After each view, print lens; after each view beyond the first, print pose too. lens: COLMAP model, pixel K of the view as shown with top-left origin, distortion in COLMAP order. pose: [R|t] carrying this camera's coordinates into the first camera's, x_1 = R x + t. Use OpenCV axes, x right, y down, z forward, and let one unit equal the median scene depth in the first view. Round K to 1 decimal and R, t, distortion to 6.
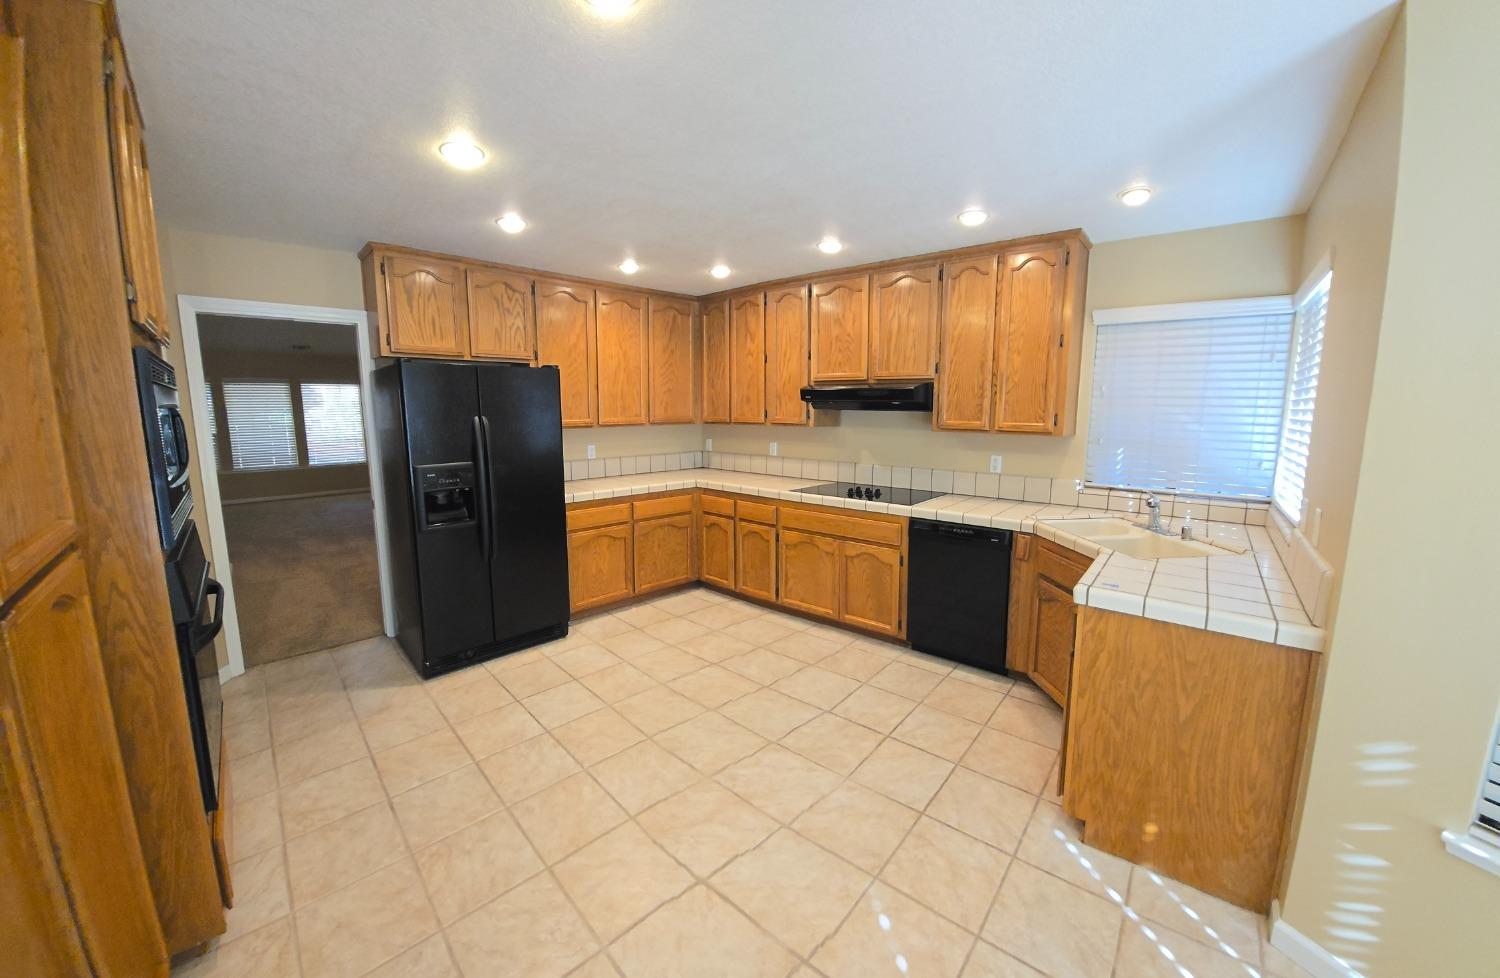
lens RADIAL K [[526.6, 0, 849.3], [0, 526.6, 492.8], [0, 0, 1]] dist [-0.014333, -0.000013]
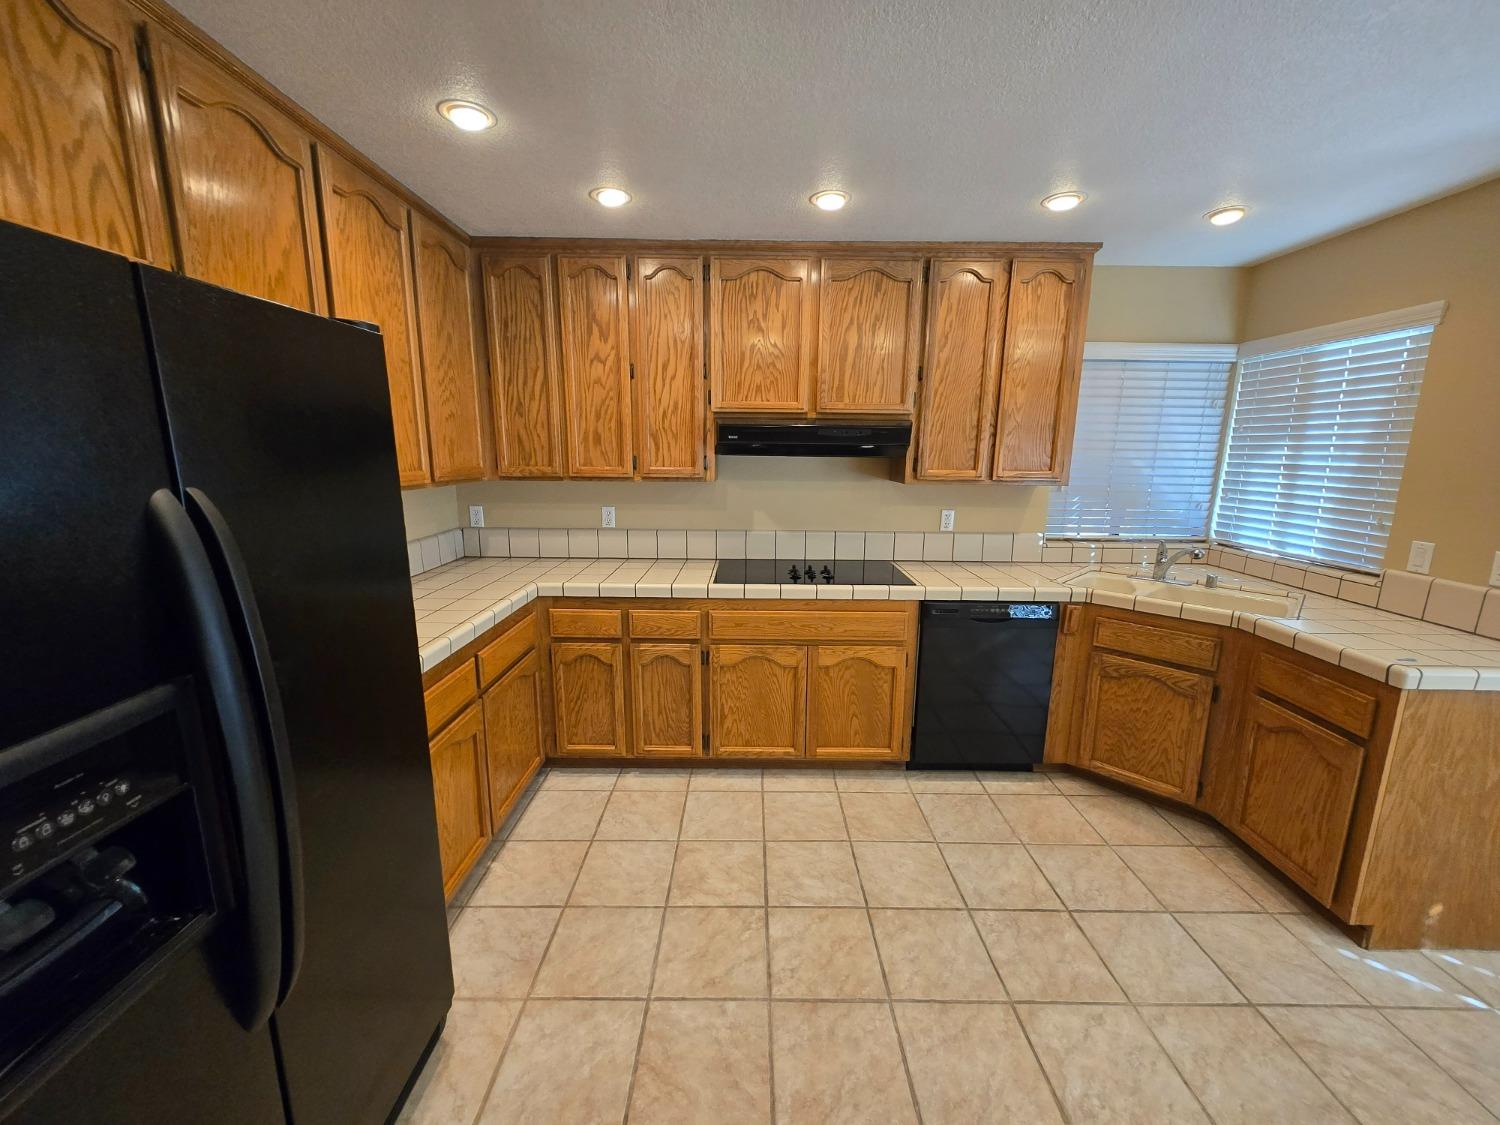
lens RADIAL K [[590.9, 0, 748.5], [0, 590.9, 557.4], [0, 0, 1]] dist [0.012276, -0.004226]
pose [[0.830795, -0.102670, 0.547026, -0.522175], [0.084497, 0.994713, 0.058365, -0.081756], [-0.550127, -0.002267, 0.835078, 0.416816]]
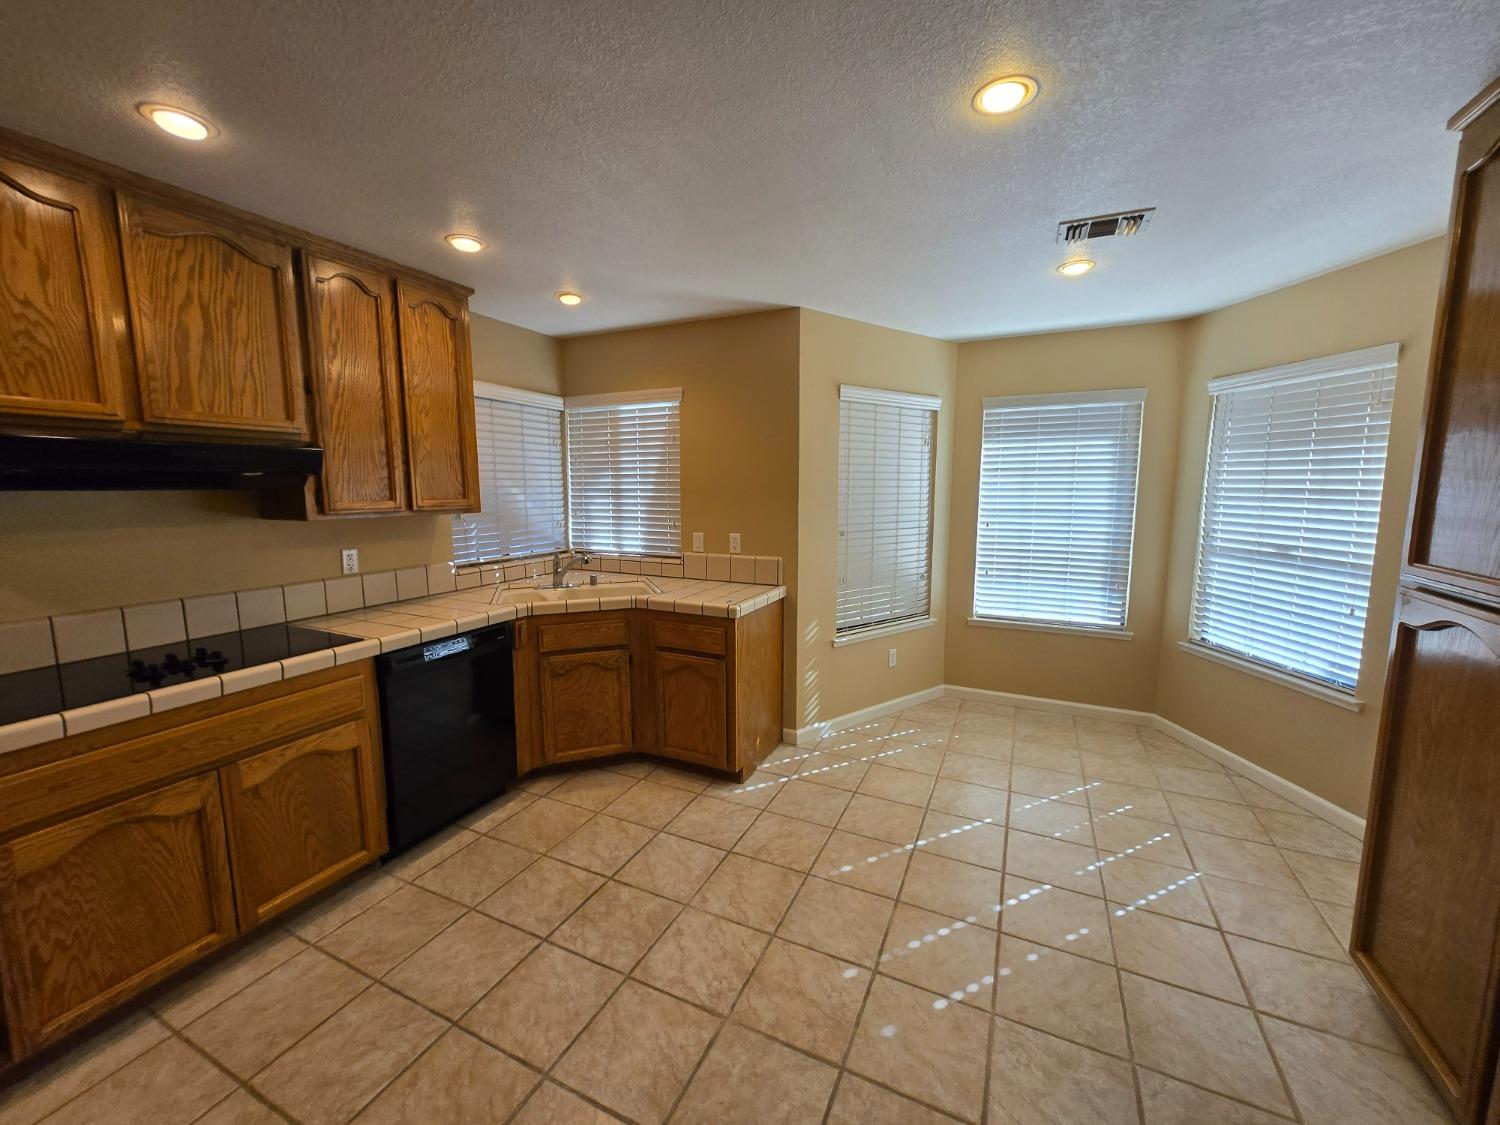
lens RADIAL K [[590.5, 0, 755.8], [0, 590.5, 554.3], [0, 0, 1]] dist [0.012956, -0.003759]
pose [[-0.152714, -0.126444, 0.980148, -0.610025], [0.155866, 0.976287, 0.150231, -0.104238], [-0.975902, 0.175714, -0.129384, 0.605176]]
